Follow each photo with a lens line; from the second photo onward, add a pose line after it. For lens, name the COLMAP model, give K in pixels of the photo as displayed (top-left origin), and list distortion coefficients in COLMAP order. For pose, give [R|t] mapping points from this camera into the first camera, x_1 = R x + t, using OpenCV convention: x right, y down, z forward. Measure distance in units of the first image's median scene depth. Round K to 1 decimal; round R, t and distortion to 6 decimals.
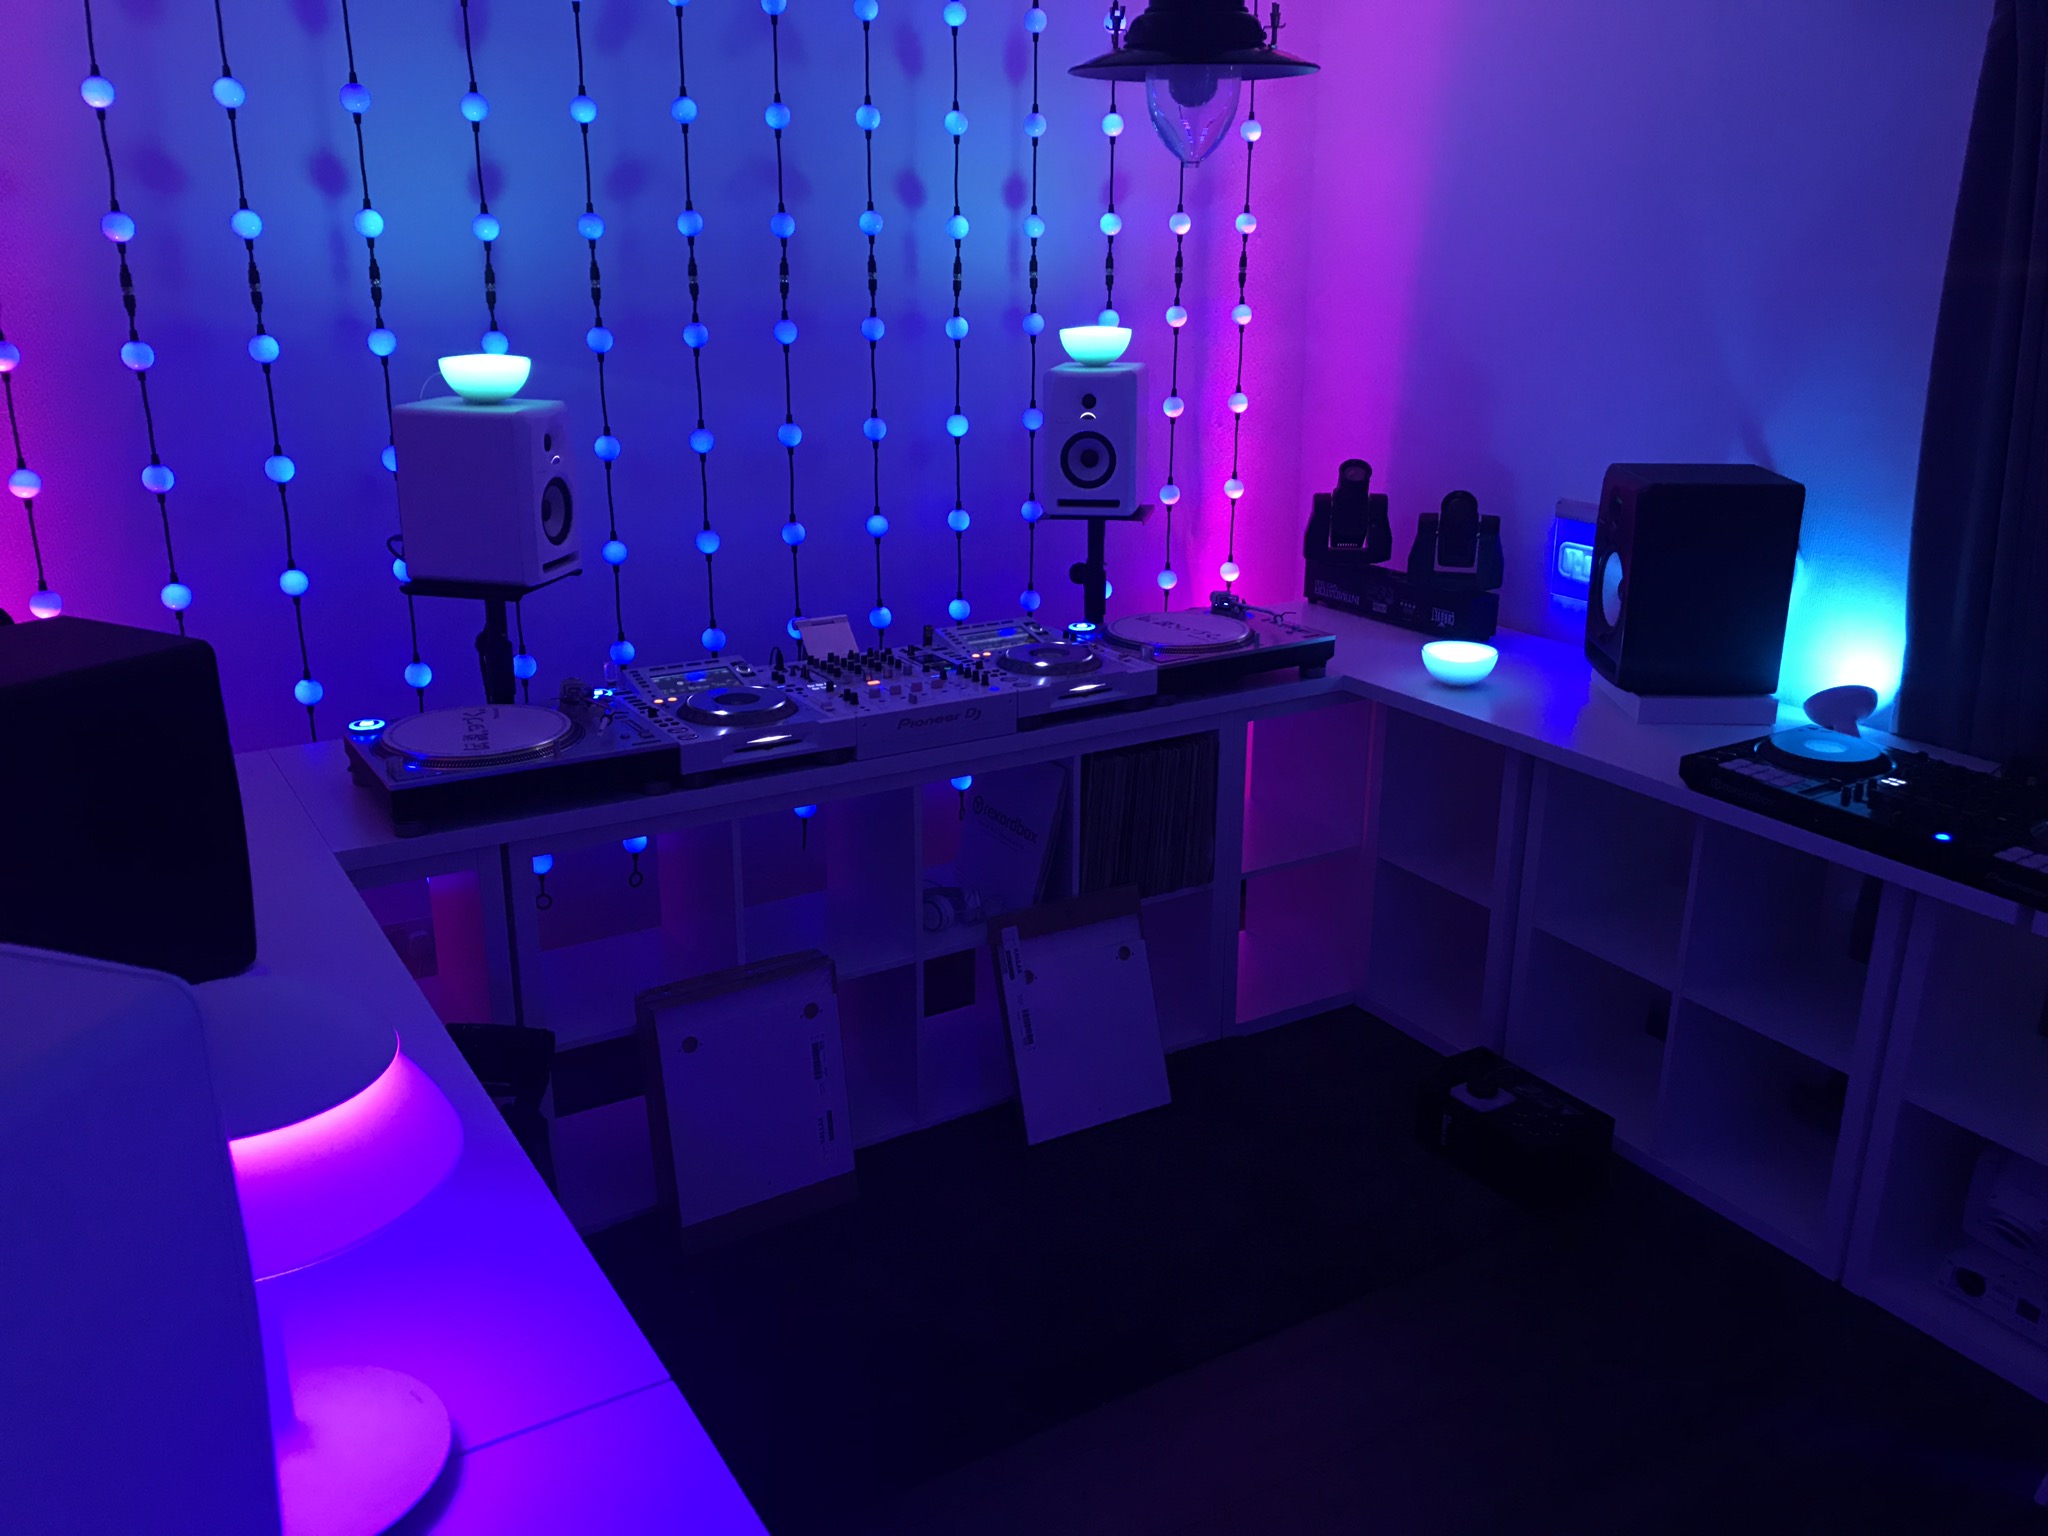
lens RADIAL K [[1698.6, 0, 1024.1], [0, 1698.6, 749.9], [0, 0, 1]] dist [0.036425, -0.040827]
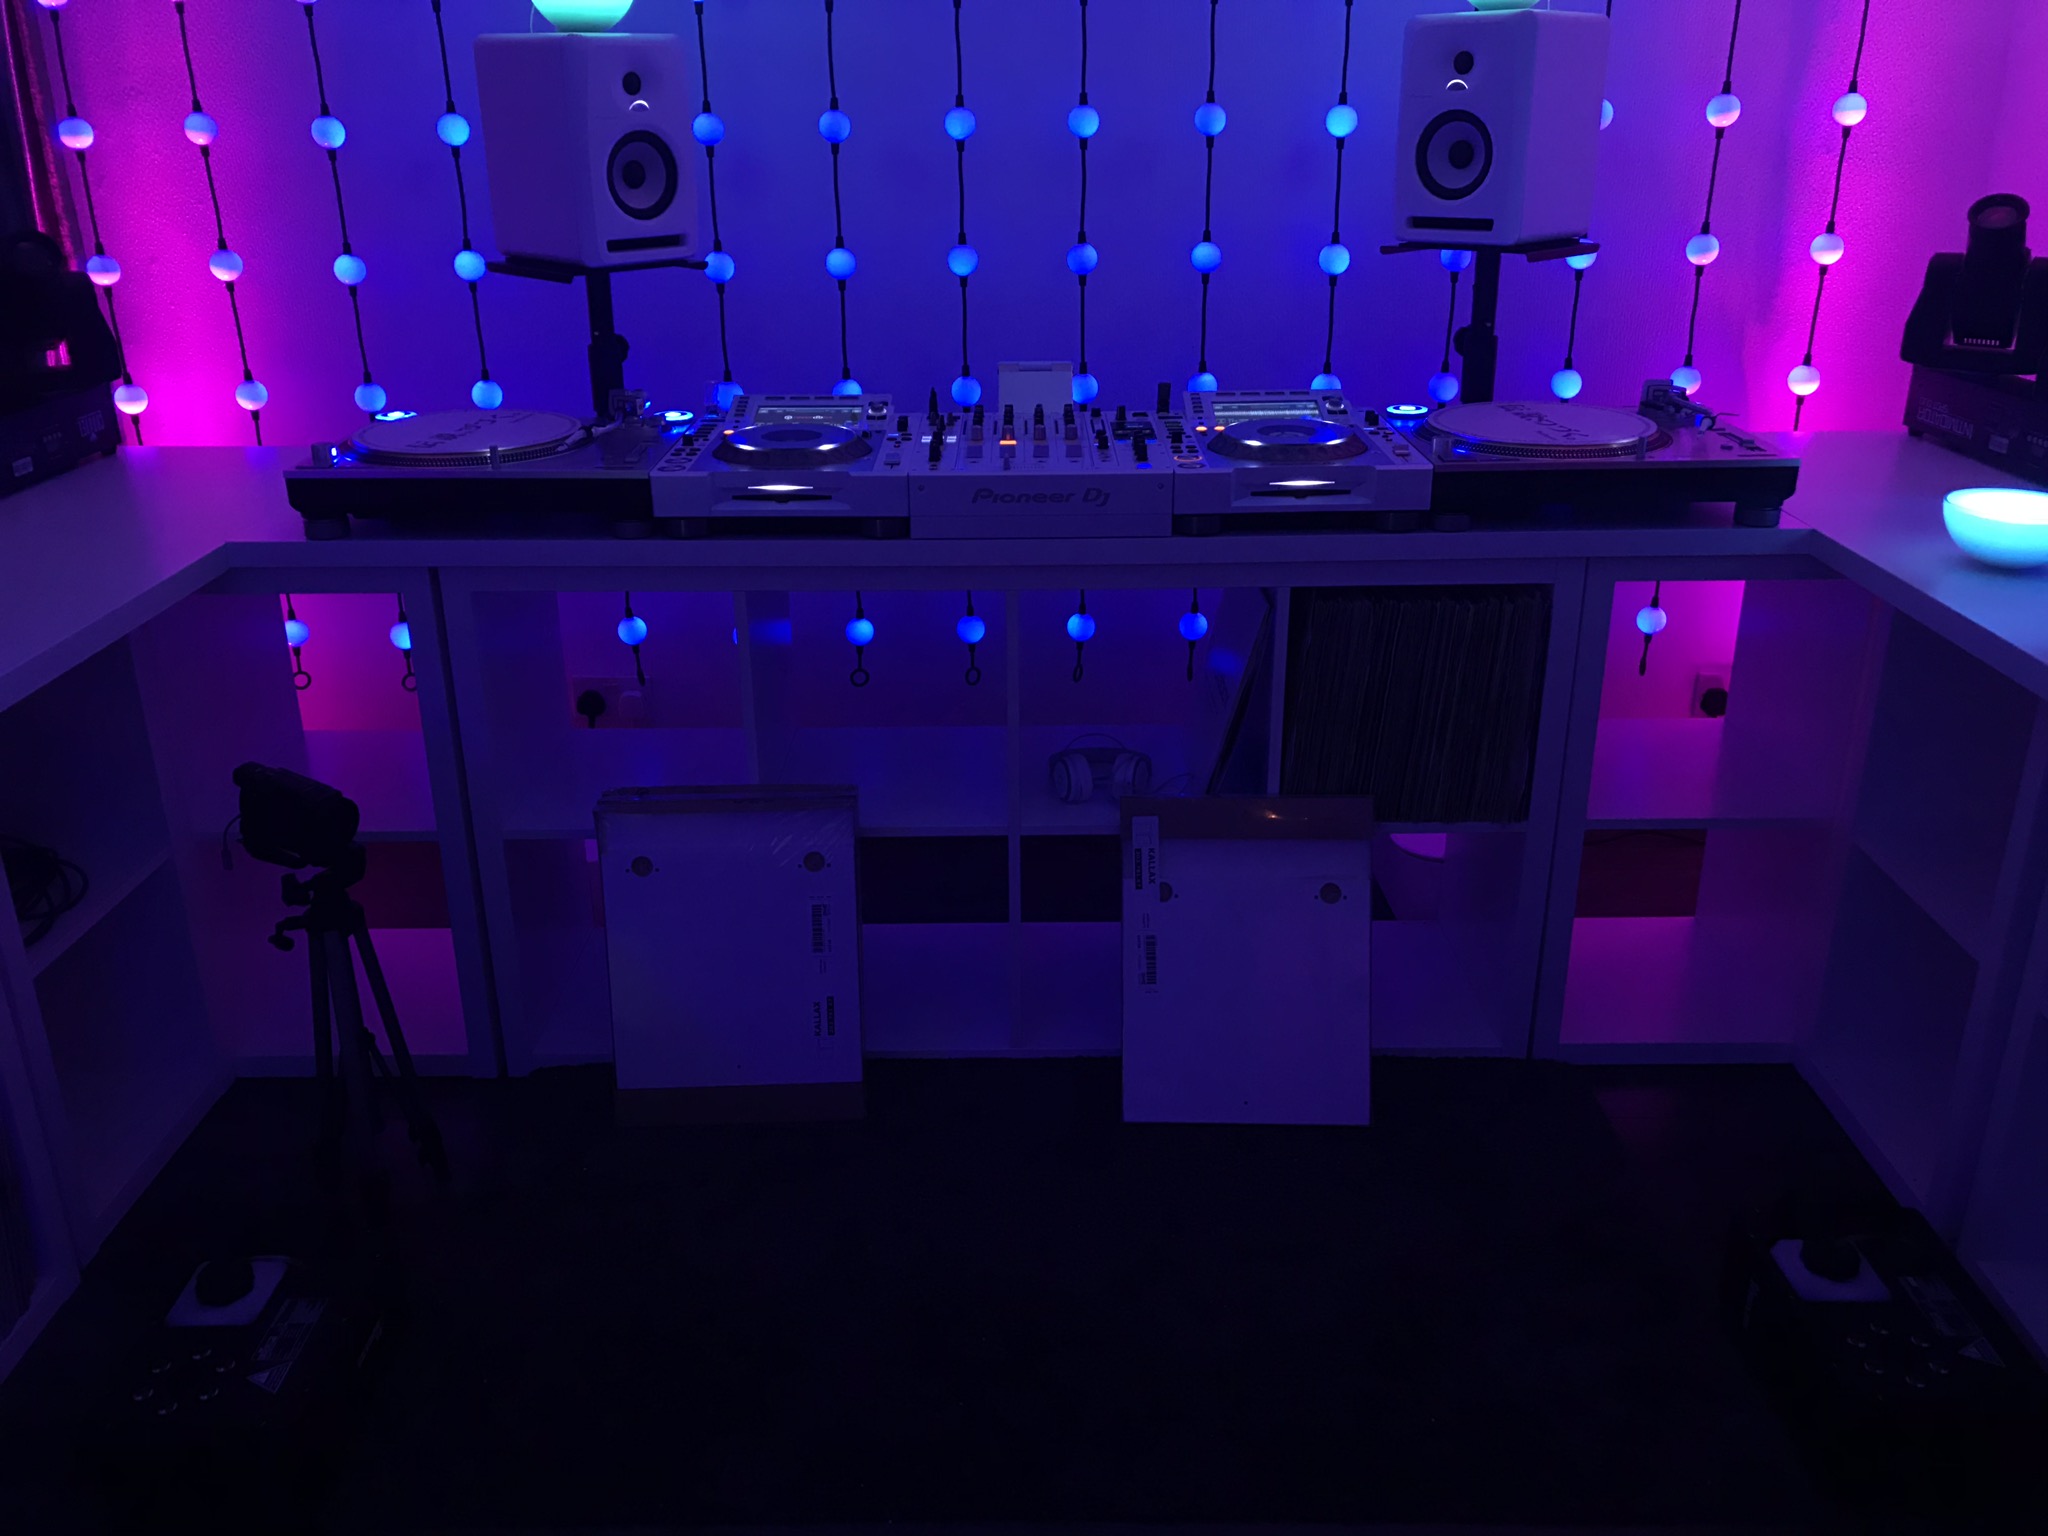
lens RADIAL K [[1698.6, 0, 1029.2], [0, 1698.6, 745.4], [0, 0, 1]] dist [0.036425, -0.040827]
pose [[0.849635, 0.183207, -0.494526, 0.287139], [-0.146623, 0.982810, 0.112191, 0.004278], [0.506579, -0.022812, 0.861892, 0.365111]]
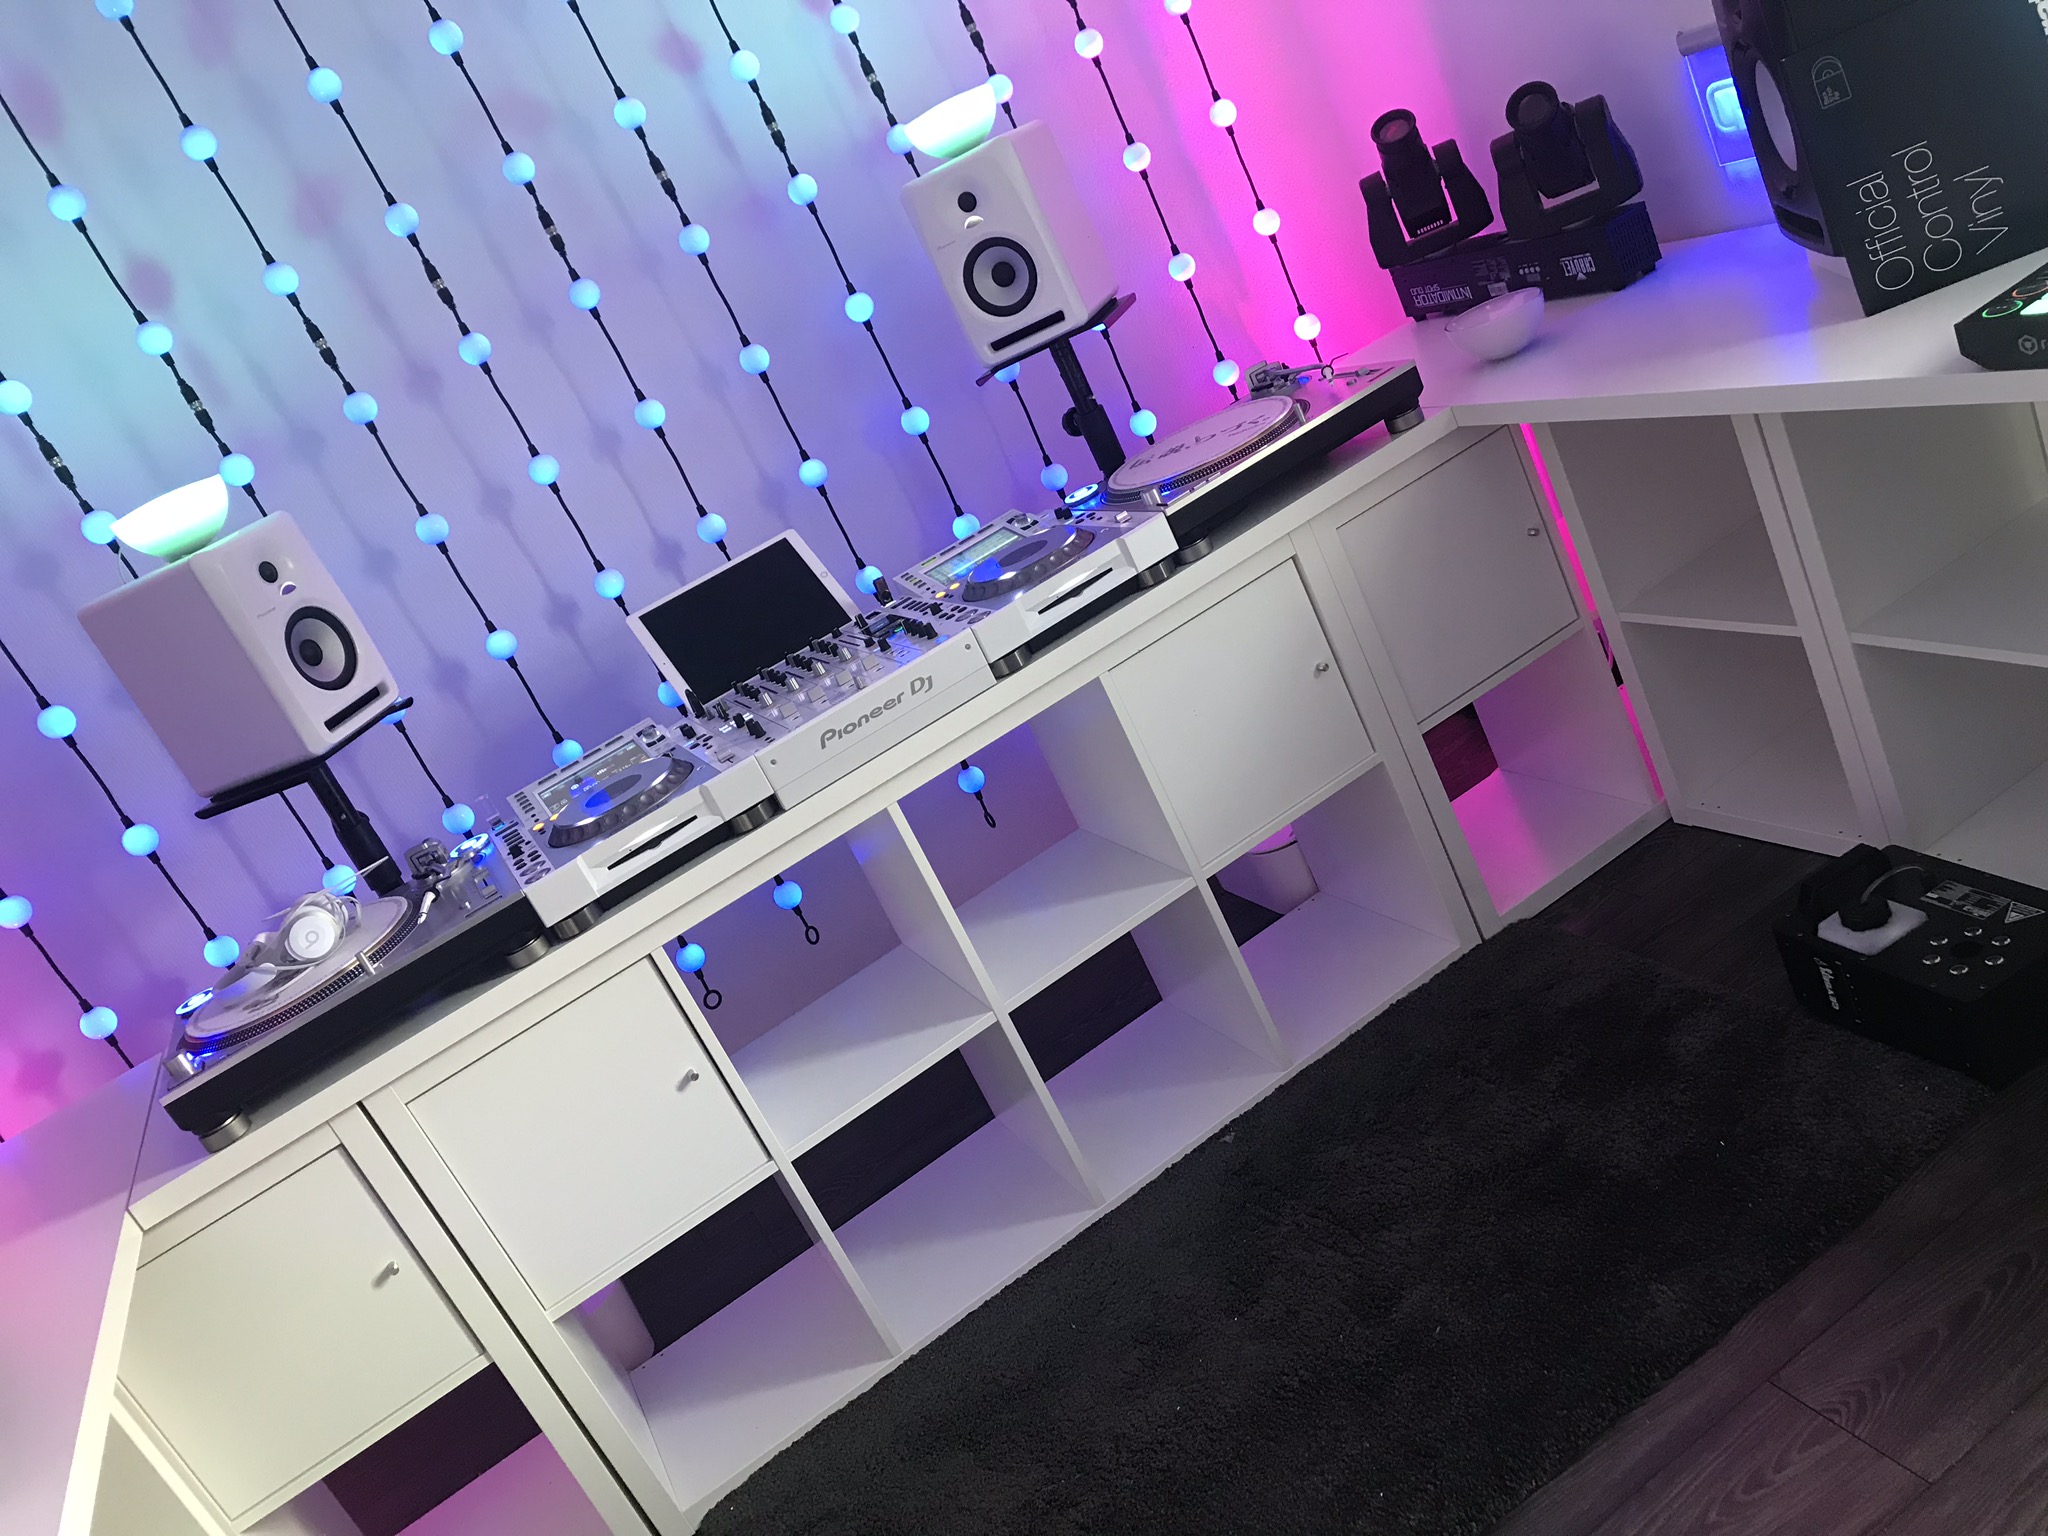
lens RADIAL K [[1698.6, 0, 1003.4], [0, 1698.6, 733.1], [0, 0, 1]] dist [0.036425, -0.040827]
pose [[0.897475, -0.364001, -0.249081, 0.161584], [0.378394, 0.925582, 0.010786, 0.002683], [0.226618, -0.103931, 0.968423, 0.292227]]
